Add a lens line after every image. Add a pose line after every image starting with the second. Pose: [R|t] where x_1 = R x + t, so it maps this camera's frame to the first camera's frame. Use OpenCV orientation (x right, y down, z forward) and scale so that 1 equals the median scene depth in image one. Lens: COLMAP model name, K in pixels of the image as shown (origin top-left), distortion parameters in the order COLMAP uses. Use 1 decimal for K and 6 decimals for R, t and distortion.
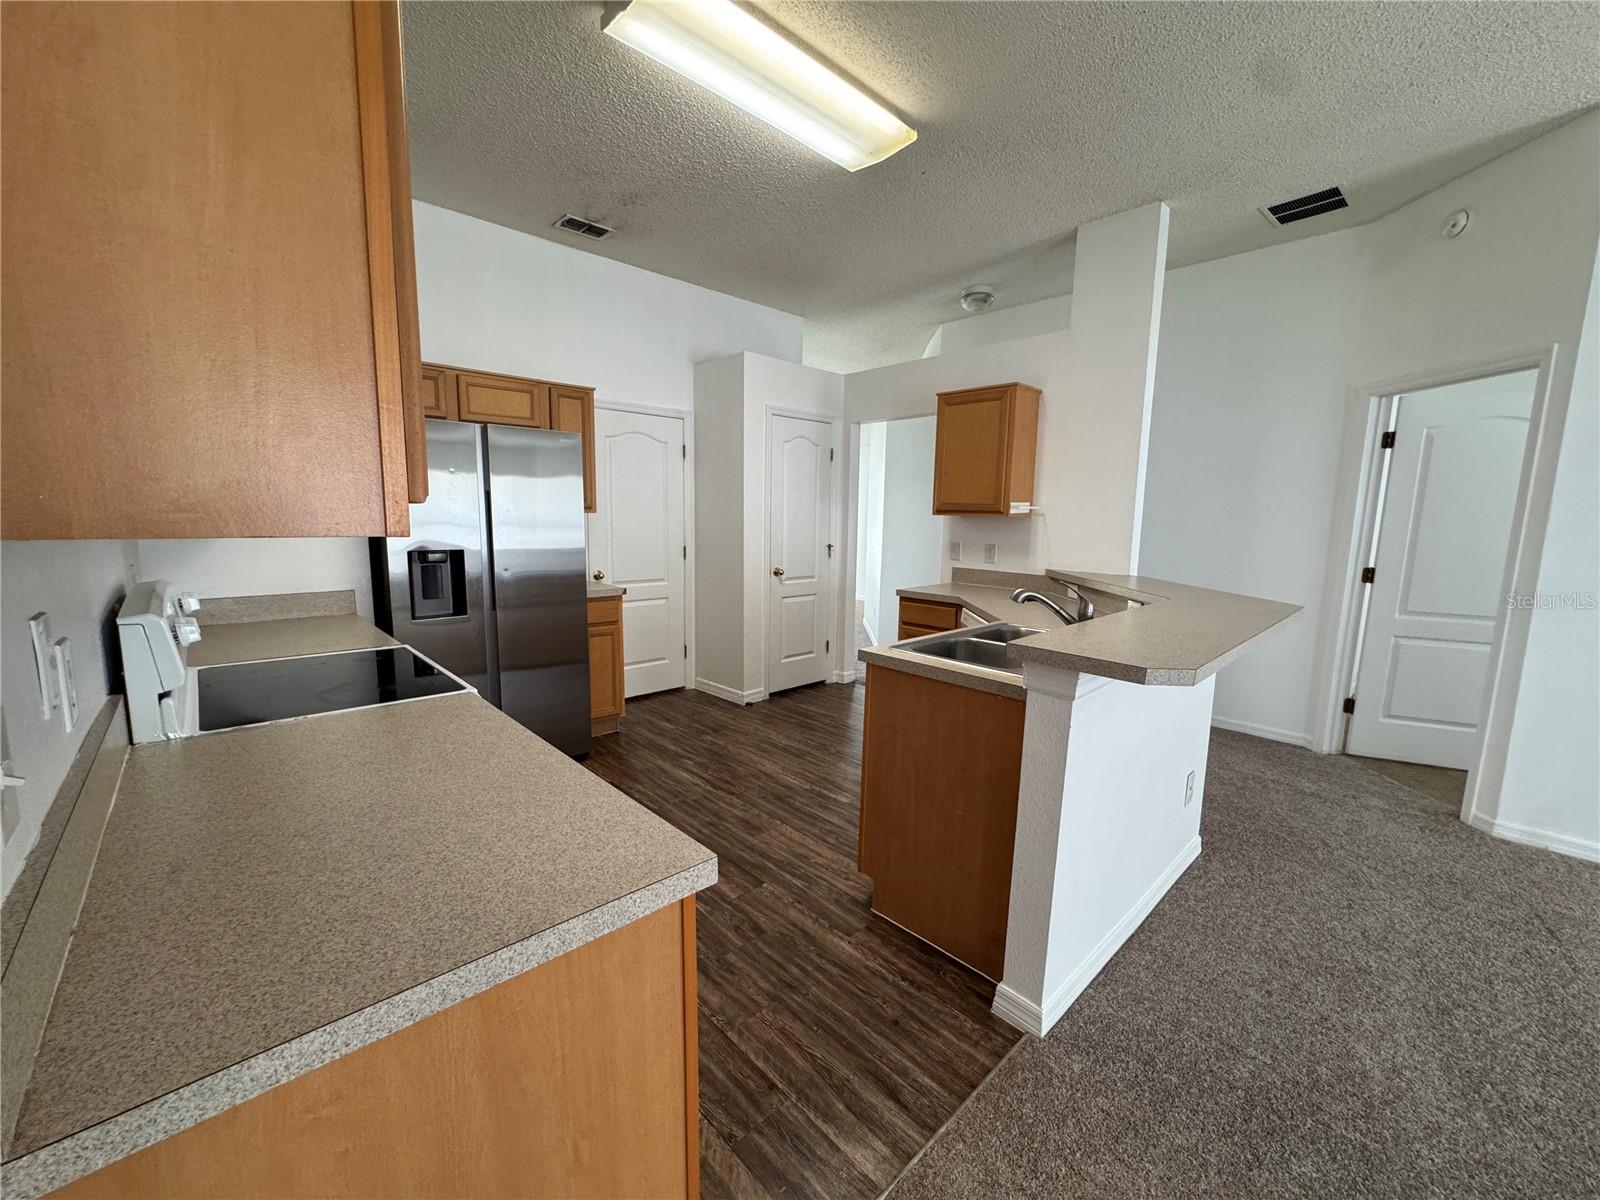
lens RADIAL K [[640.5, 0, 799.1], [0, 640.5, 600.9], [0, 0, 1]] dist [-0.002146, -0.000390]
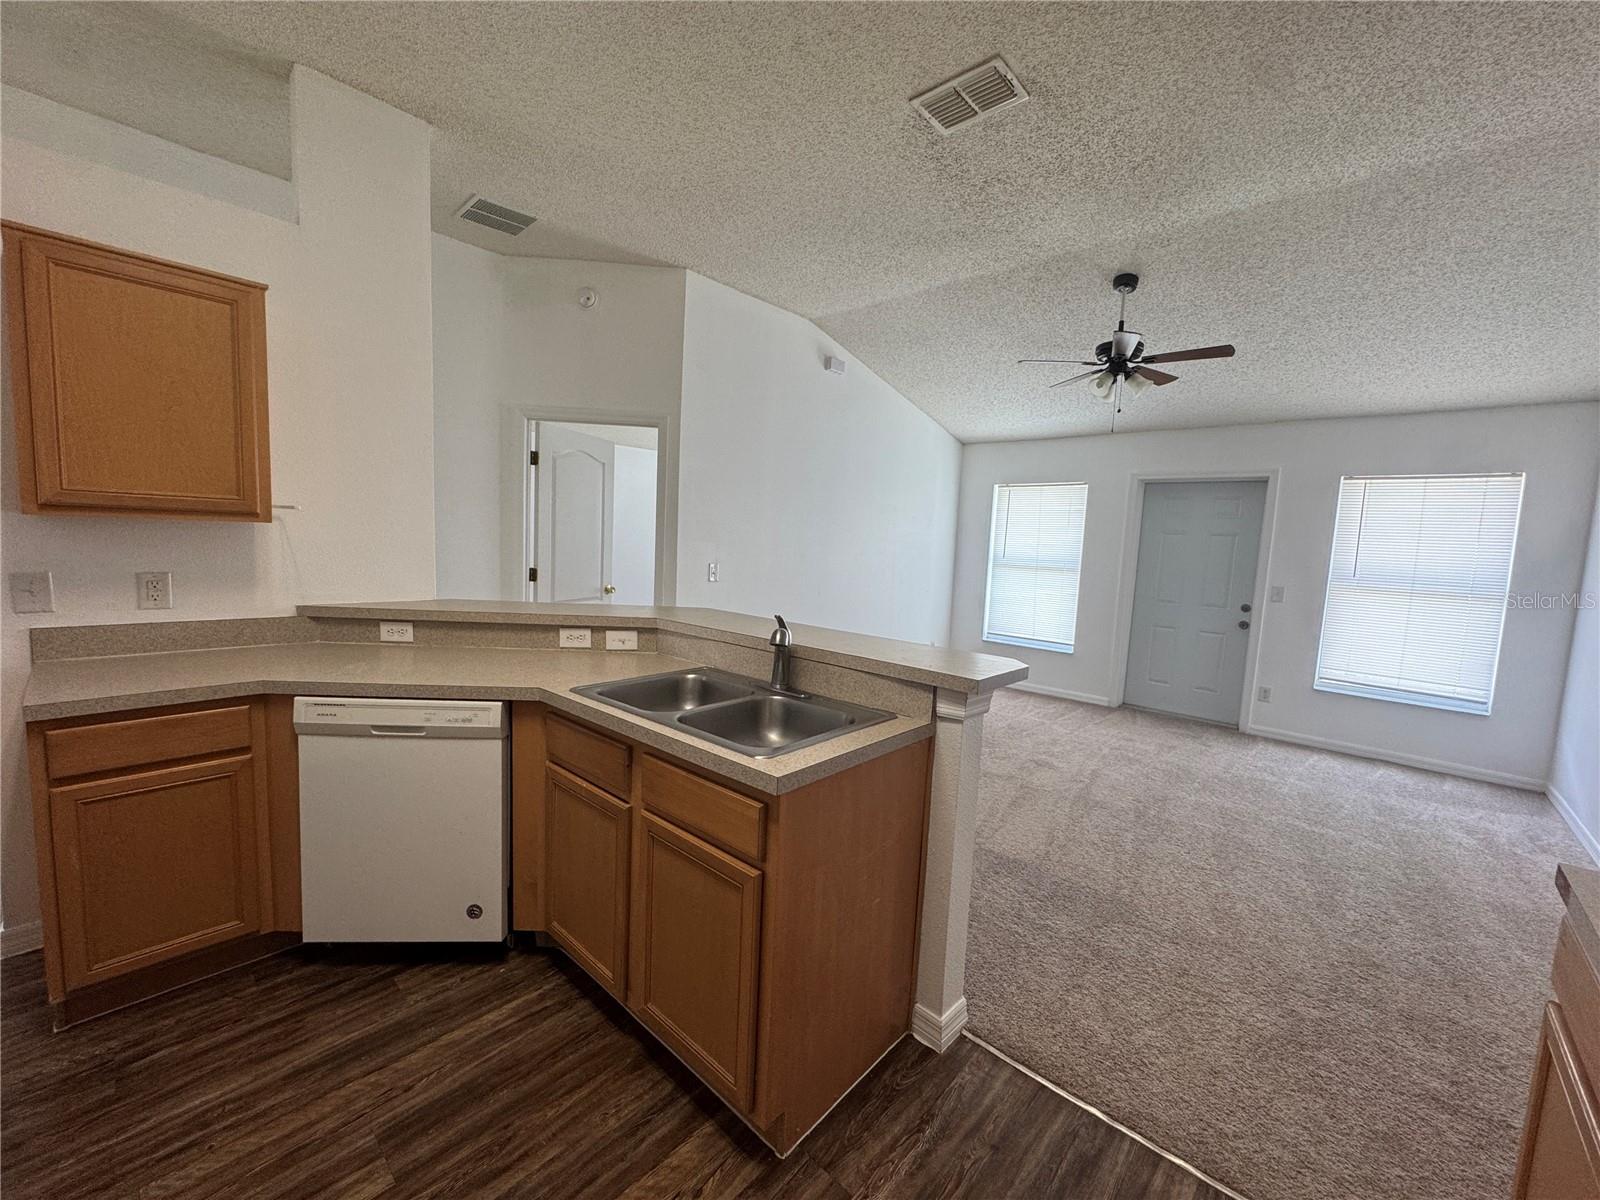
lens RADIAL K [[640.5, 0, 798.3], [0, 640.5, 599.6], [0, 0, 1]] dist [-0.002146, -0.000390]
pose [[-0.074690, -0.118449, 0.990147, -0.313808], [0.095027, 0.987556, 0.125308, -0.103980], [-0.992669, 0.103450, -0.062505, 0.661737]]
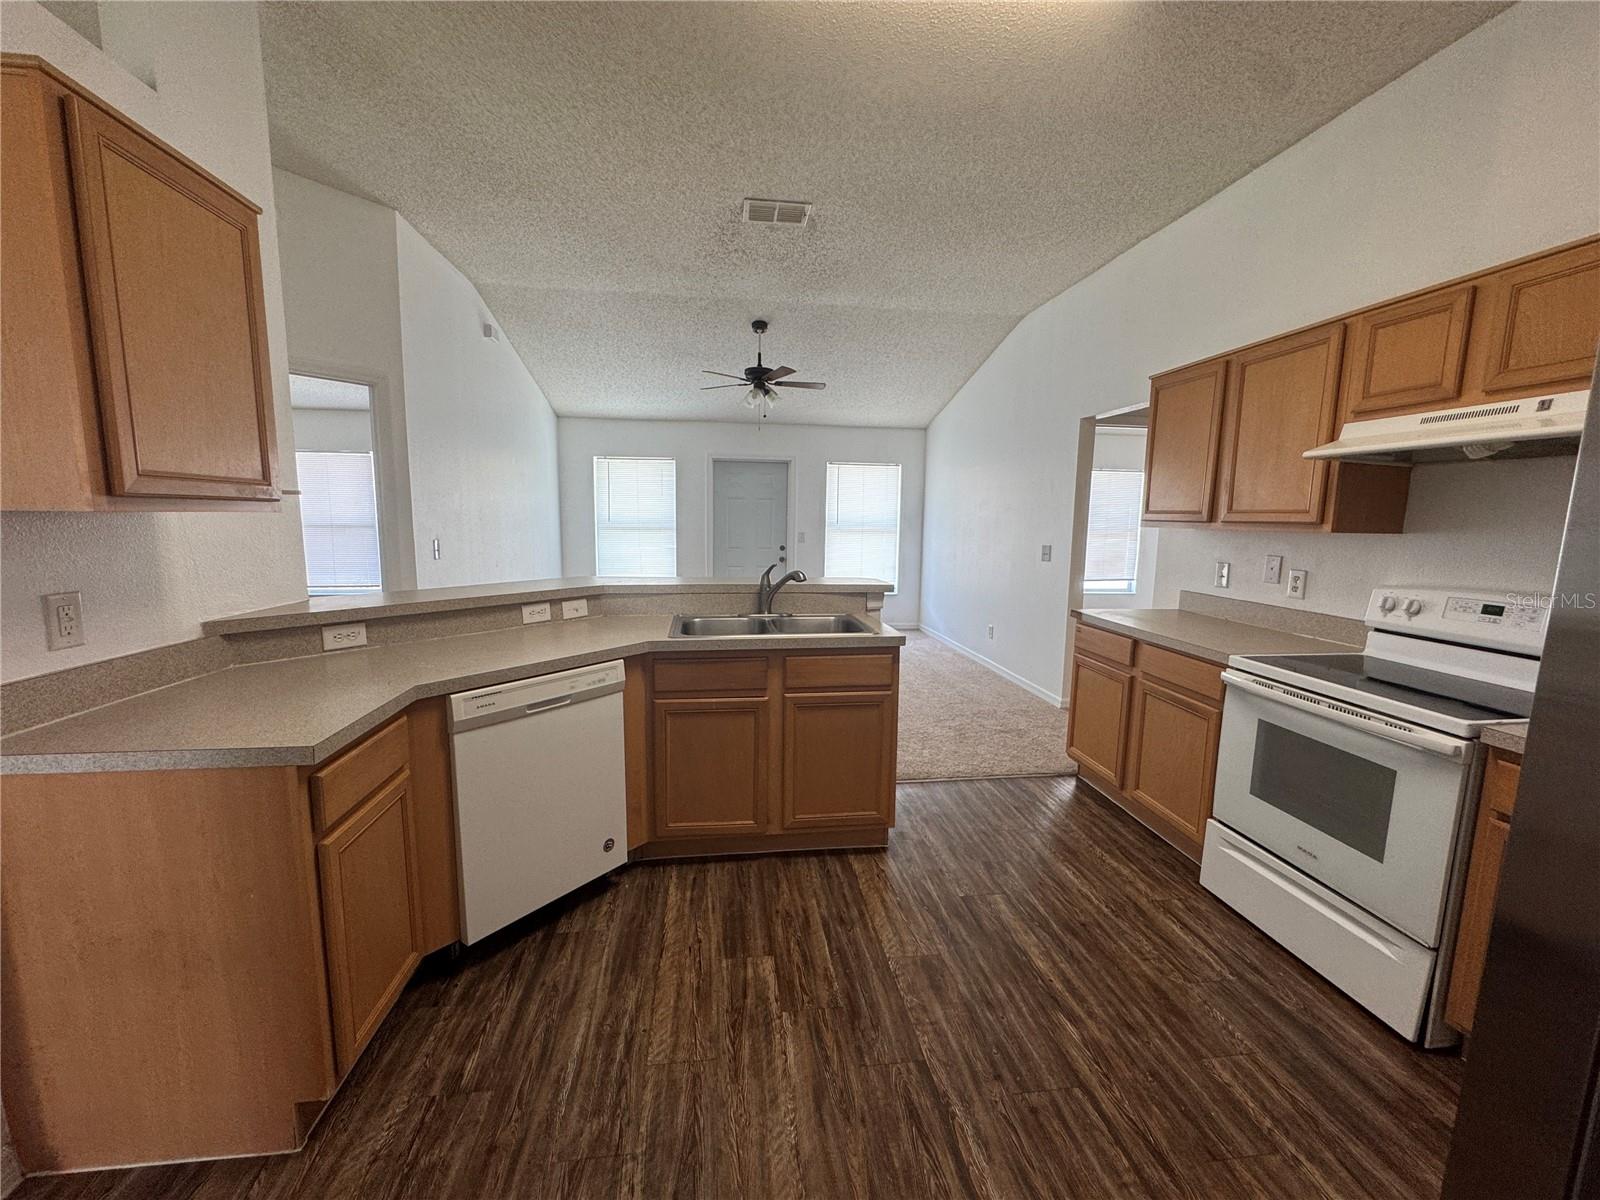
lens RADIAL K [[640.5, 0, 798.1], [0, 640.5, 599.8], [0, 0, 1]] dist [-0.002146, -0.000390]
pose [[-0.810206, -0.105214, 0.576624, -0.269522], [0.054363, 0.966029, 0.252653, -0.189625], [-0.583618, 0.236048, -0.776963, 1.313834]]
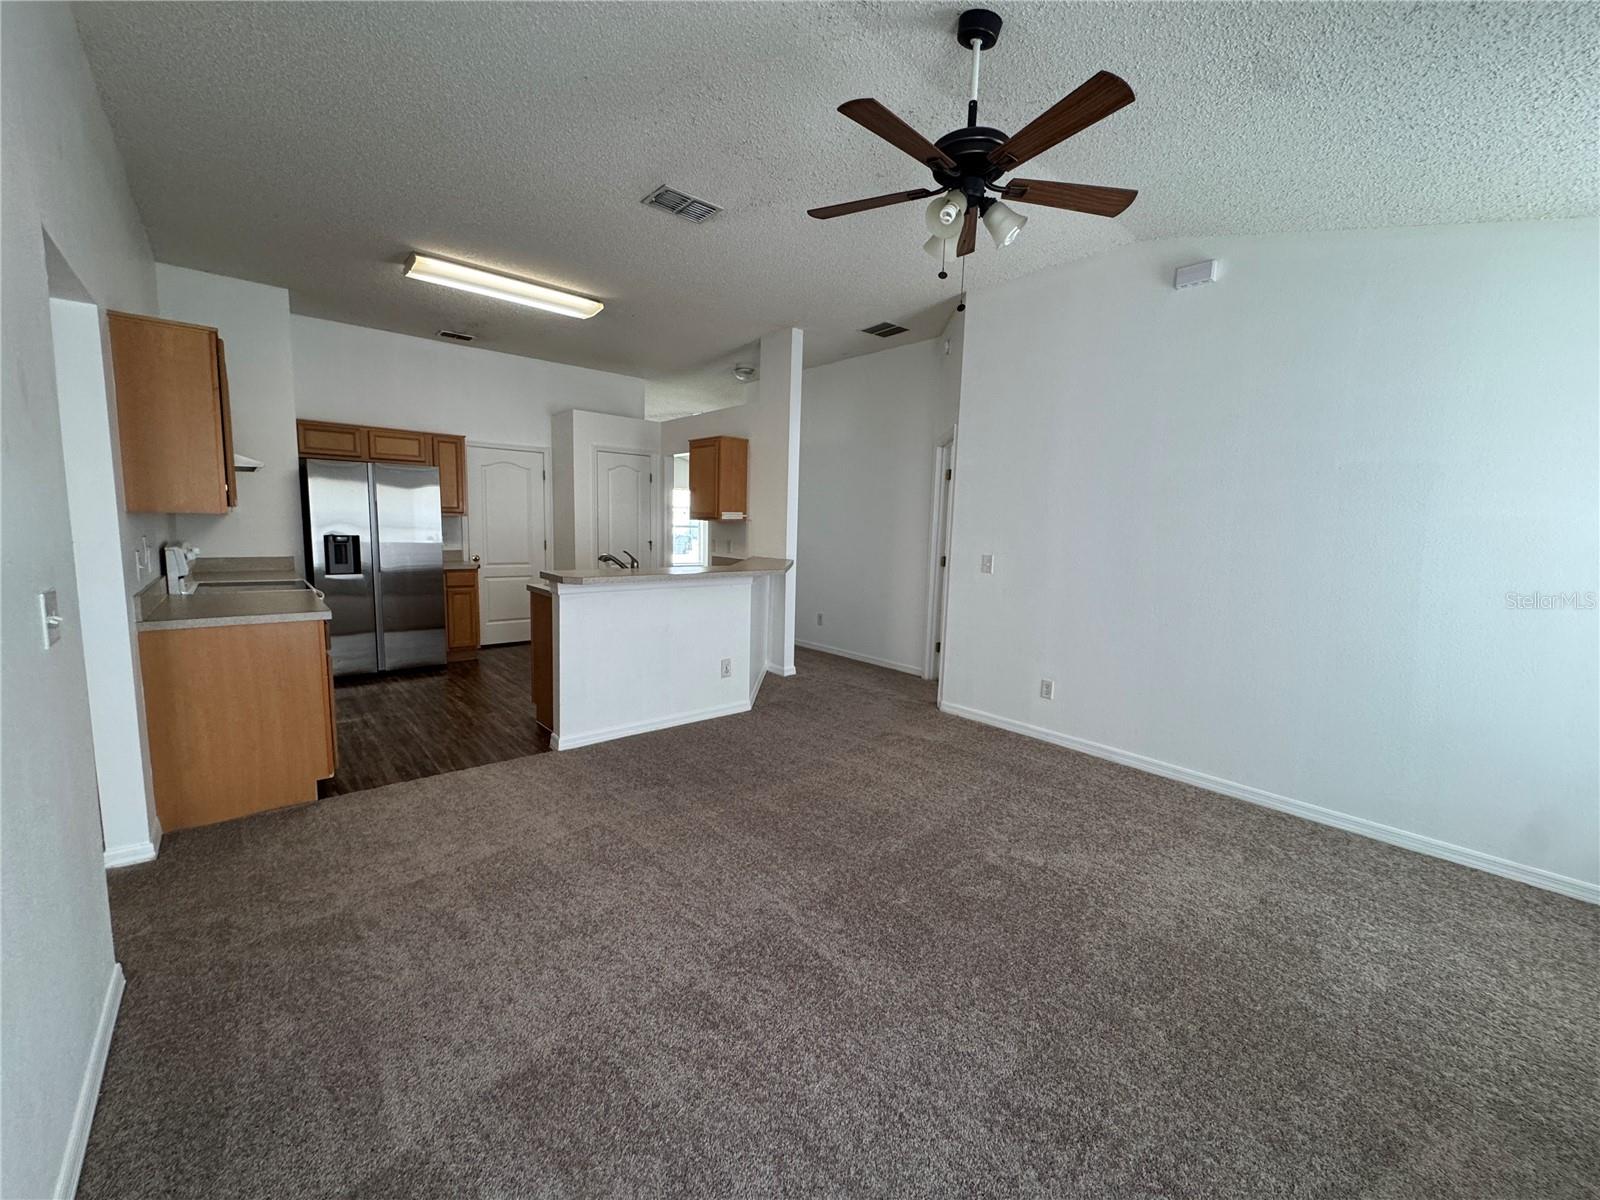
lens RADIAL K [[640.5, 0, 799.1], [0, 640.5, 599.9], [0, 0, 1]] dist [-0.002146, -0.000390]
pose [[0.999233, 0.016247, -0.035619, 0.658585], [-0.016888, 0.999699, -0.017769, 0.095186], [0.035319, 0.018356, 0.999207, -0.615381]]
